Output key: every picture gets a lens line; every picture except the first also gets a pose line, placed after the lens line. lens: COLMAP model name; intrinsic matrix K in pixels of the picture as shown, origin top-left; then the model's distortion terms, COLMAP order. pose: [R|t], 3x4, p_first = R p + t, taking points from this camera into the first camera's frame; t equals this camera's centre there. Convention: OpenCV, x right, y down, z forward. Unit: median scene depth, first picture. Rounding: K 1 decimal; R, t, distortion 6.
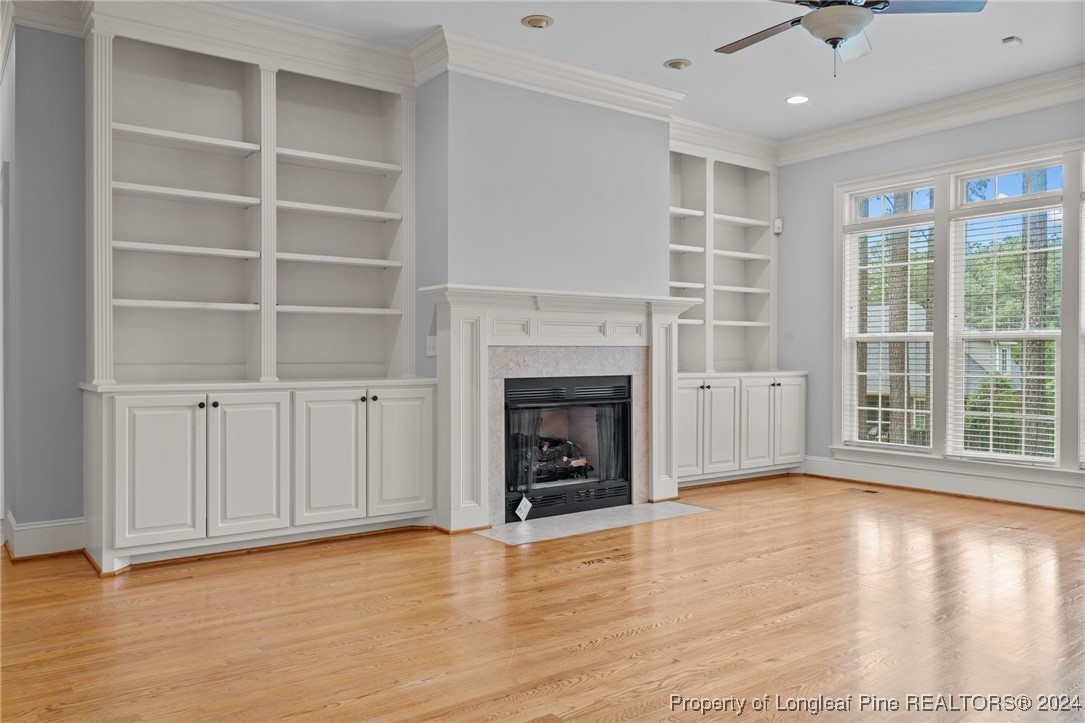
lens RADIAL K [[829.6, 0, 549.6], [0, 829.6, 361.1], [0, 0, 1]] dist [-0.007291, 0.002110]
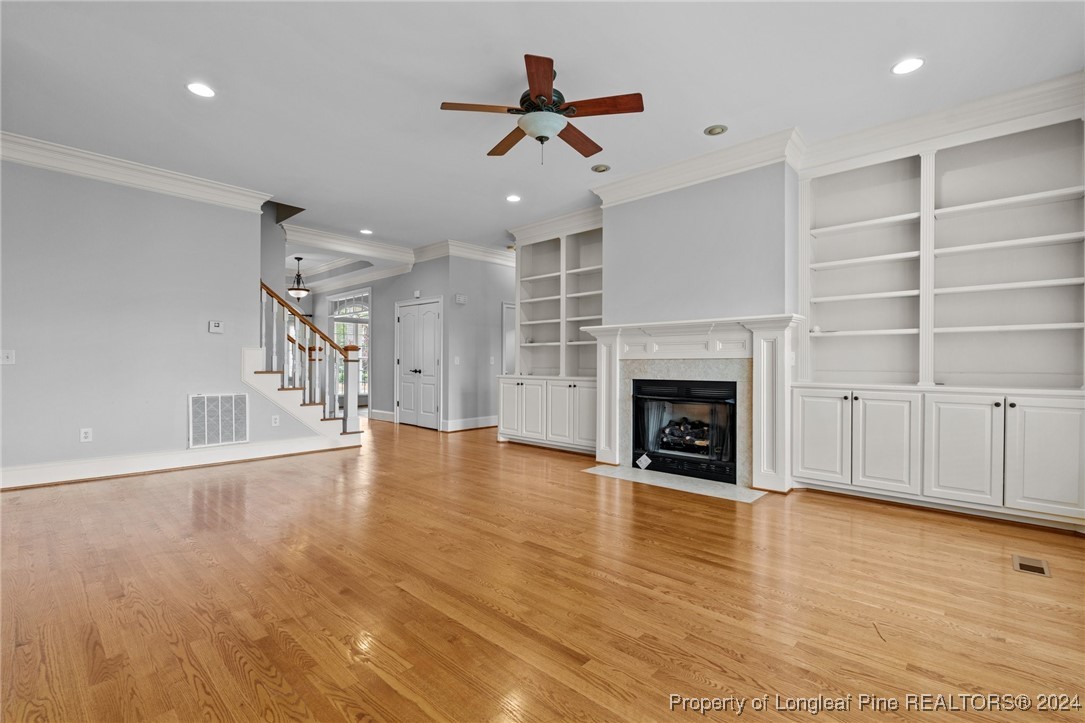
lens RADIAL K [[478.8, 0, 545.5], [0, 478.8, 362.9], [0, 0, 1]] dist [-0.001776, -0.000762]
pose [[0.181227, -0.002116, -0.983439, 0.855805], [-0.012483, 0.999912, -0.004452, -0.004891], [0.983362, 0.013083, 0.181185, 0.660077]]
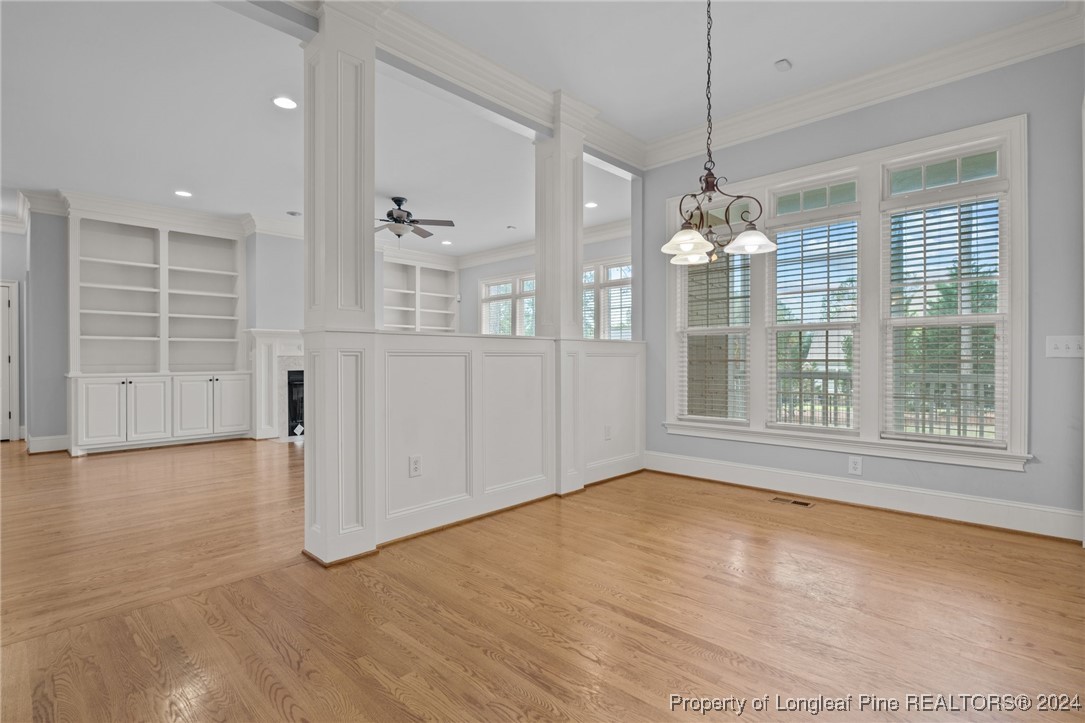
lens RADIAL K [[526.1, 0, 540.1], [0, 526.1, 362.6], [0, 0, 1]] dist [0.003446, 0.000212]
pose [[0.988824, -0.001816, 0.149074, 0.403527], [0.001473, 0.999996, 0.002410, -0.003321], [-0.149078, -0.002163, 0.988823, -0.491030]]
